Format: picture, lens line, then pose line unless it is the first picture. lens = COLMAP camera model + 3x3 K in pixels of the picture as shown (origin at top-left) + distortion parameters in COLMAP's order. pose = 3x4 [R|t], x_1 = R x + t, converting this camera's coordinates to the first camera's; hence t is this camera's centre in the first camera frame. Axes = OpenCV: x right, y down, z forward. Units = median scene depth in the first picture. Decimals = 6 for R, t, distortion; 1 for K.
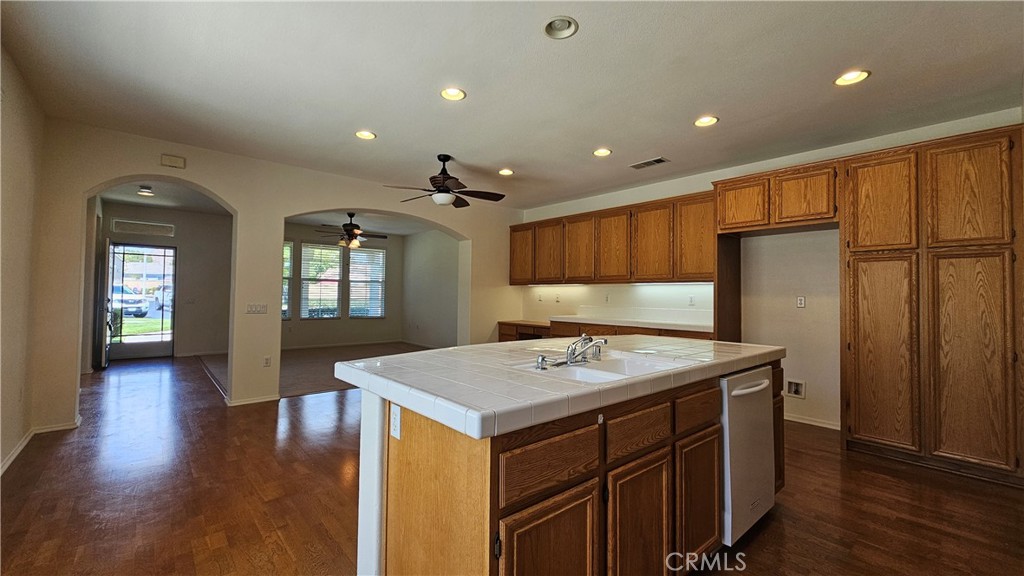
lens RADIAL K [[418.2, 0, 512.1], [0, 418.2, 285.2], [0, 0, 1]] dist [-0.000953, -0.000966]
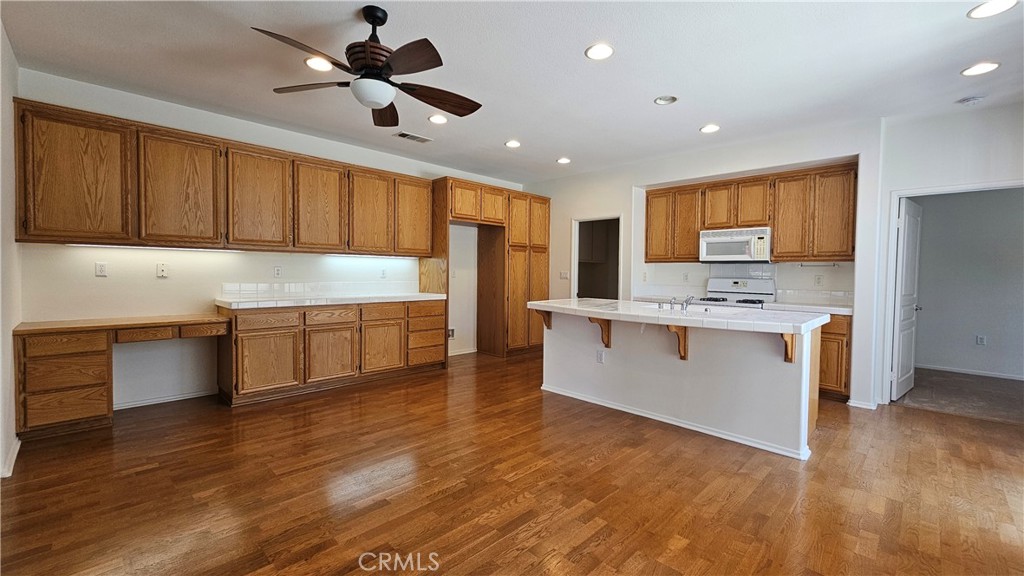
lens RADIAL K [[418.2, 0, 508.9], [0, 418.2, 285.9], [0, 0, 1]] dist [-0.000953, -0.000966]
pose [[-0.055861, -0.046375, 0.997361, -0.635924], [-0.038301, 0.998285, 0.044272, 0.009482], [-0.997704, -0.035727, -0.057542, 0.734424]]
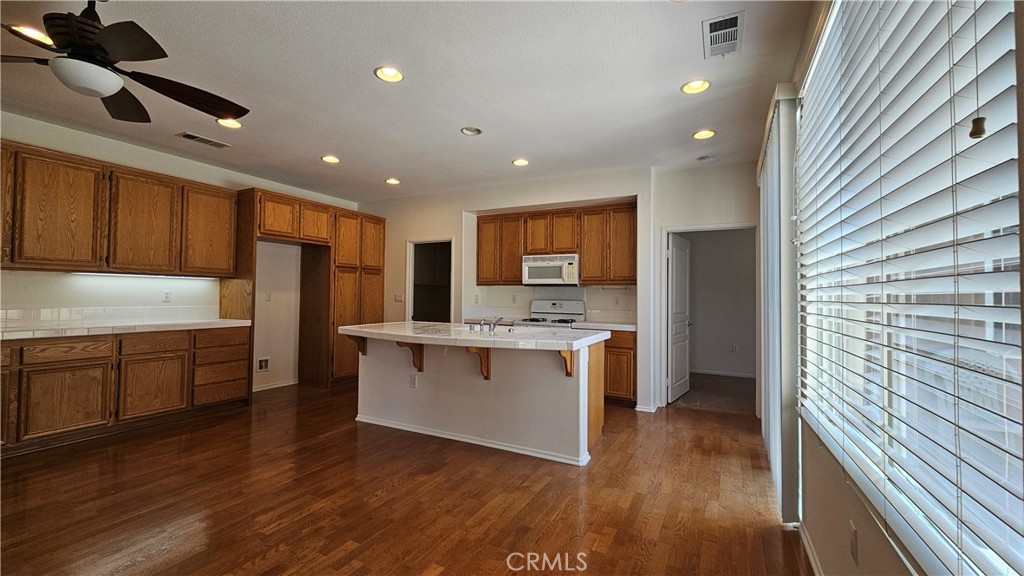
lens RADIAL K [[418.2, 0, 510.3], [0, 418.2, 285.9], [0, 0, 1]] dist [-0.000953, -0.000966]
pose [[-0.356655, 0.006323, 0.934215, -0.647780], [-0.038410, 0.999032, -0.021425, 0.005492], [-0.933446, -0.043525, -0.356067, 0.629334]]
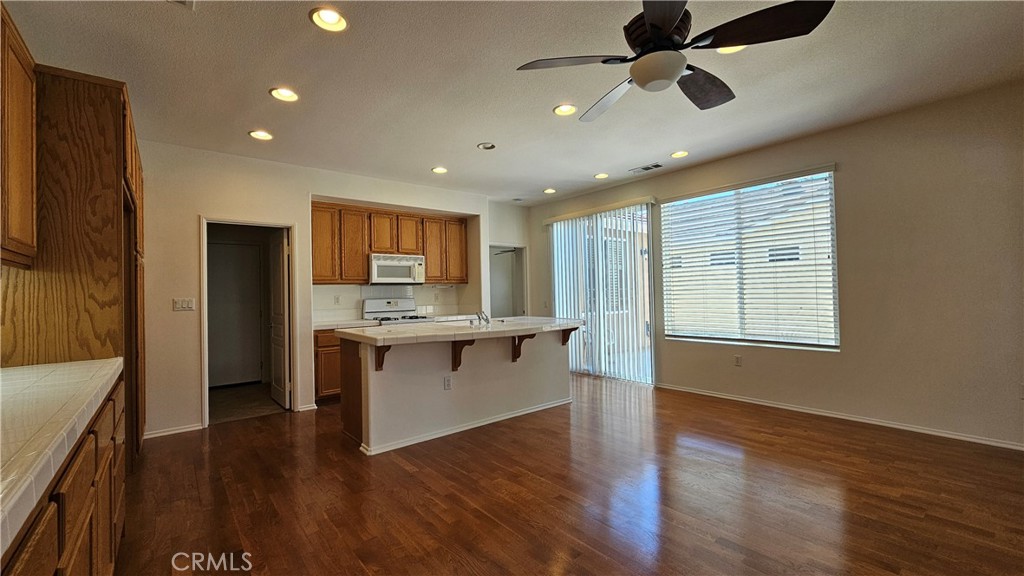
lens RADIAL K [[418.2, 0, 507.6], [0, 418.2, 283.5], [0, 0, 1]] dist [-0.000953, -0.000966]
pose [[-0.998374, 0.010086, 0.056101, -0.027234], [0.007594, 0.998983, -0.044448, 0.027083], [-0.056492, -0.043950, -0.997435, 1.250147]]
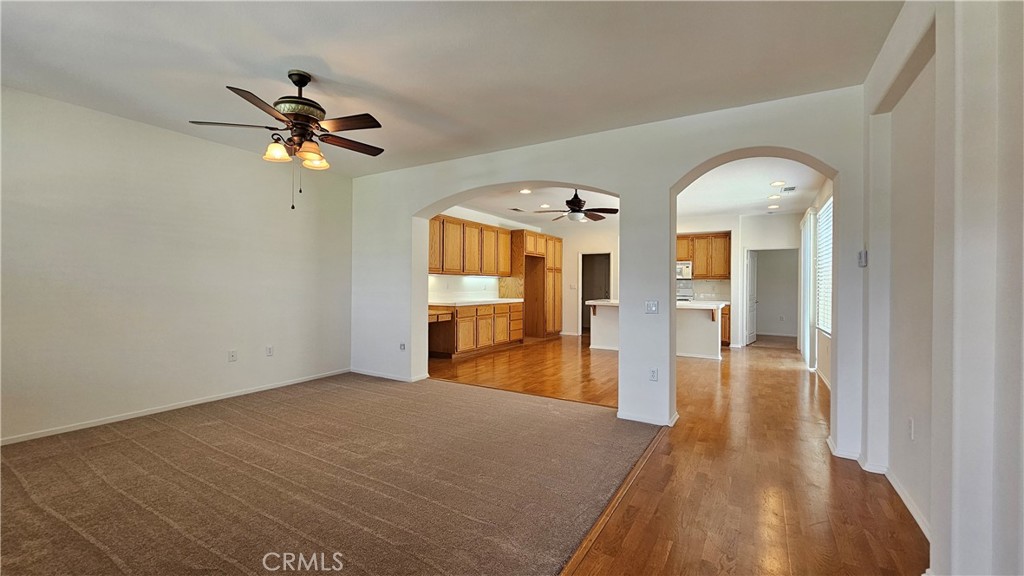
lens RADIAL K [[418.2, 0, 509.8], [0, 418.2, 284.9], [0, 0, 1]] dist [-0.000953, -0.000966]
pose [[-0.296267, -0.016551, 0.954962, -1.240988], [-0.035171, 0.999361, 0.006409, 0.015255], [-0.954457, -0.031688, -0.296660, 1.400053]]
